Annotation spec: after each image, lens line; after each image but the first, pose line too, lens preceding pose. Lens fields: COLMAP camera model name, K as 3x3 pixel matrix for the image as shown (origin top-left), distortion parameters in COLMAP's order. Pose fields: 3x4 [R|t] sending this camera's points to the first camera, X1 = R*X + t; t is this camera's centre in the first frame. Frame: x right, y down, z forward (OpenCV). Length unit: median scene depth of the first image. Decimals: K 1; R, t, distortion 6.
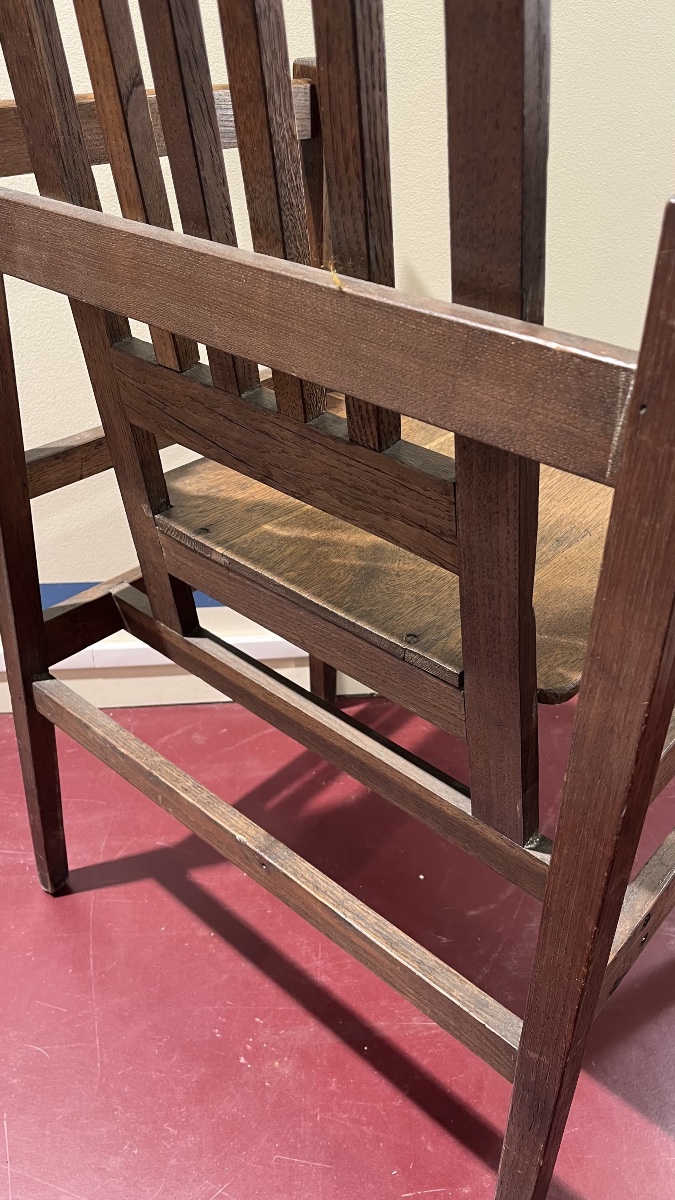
lens RADIAL K [[907.0, 0, 337.5], [0, 907.0, 600.0], [0, 0, 1]] dist [0.093095, -0.132710]
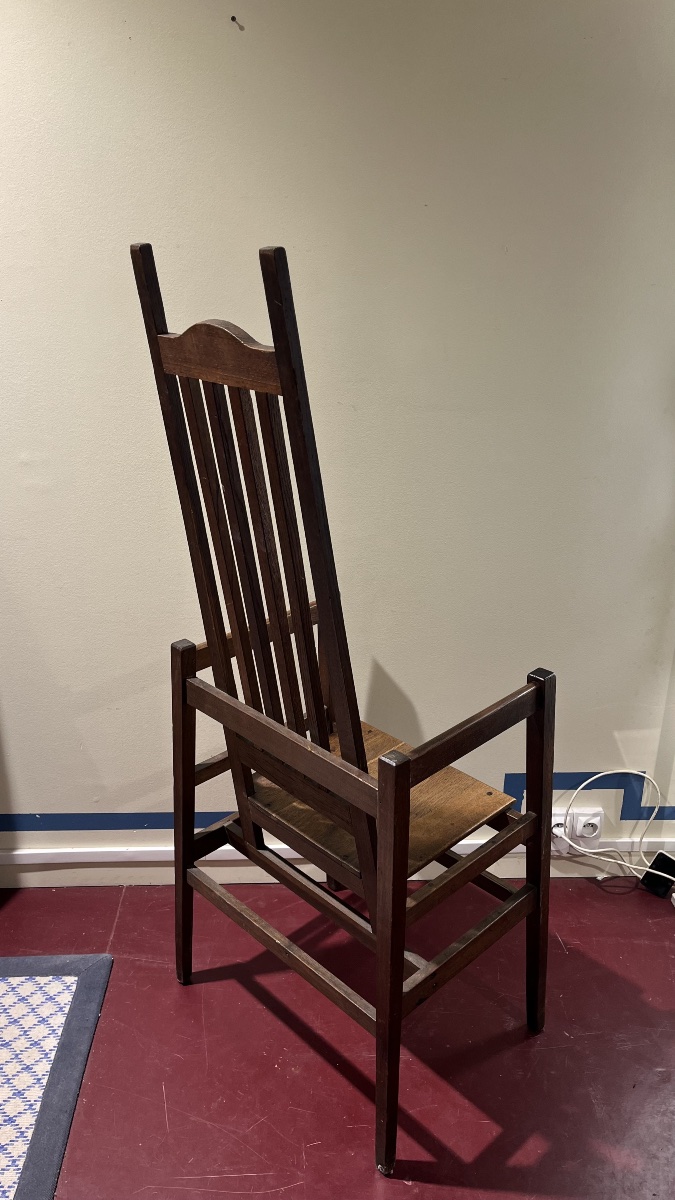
lens RADIAL K [[907.0, 0, 337.5], [0, 907.0, 600.0], [0, 0, 1]] dist [0.093095, -0.132710]
pose [[0.996971, 0.012848, -0.076700, 0.174775], [-0.027690, 0.980269, -0.195718, -0.117064], [0.072672, 0.197249, 0.977656, -1.187667]]
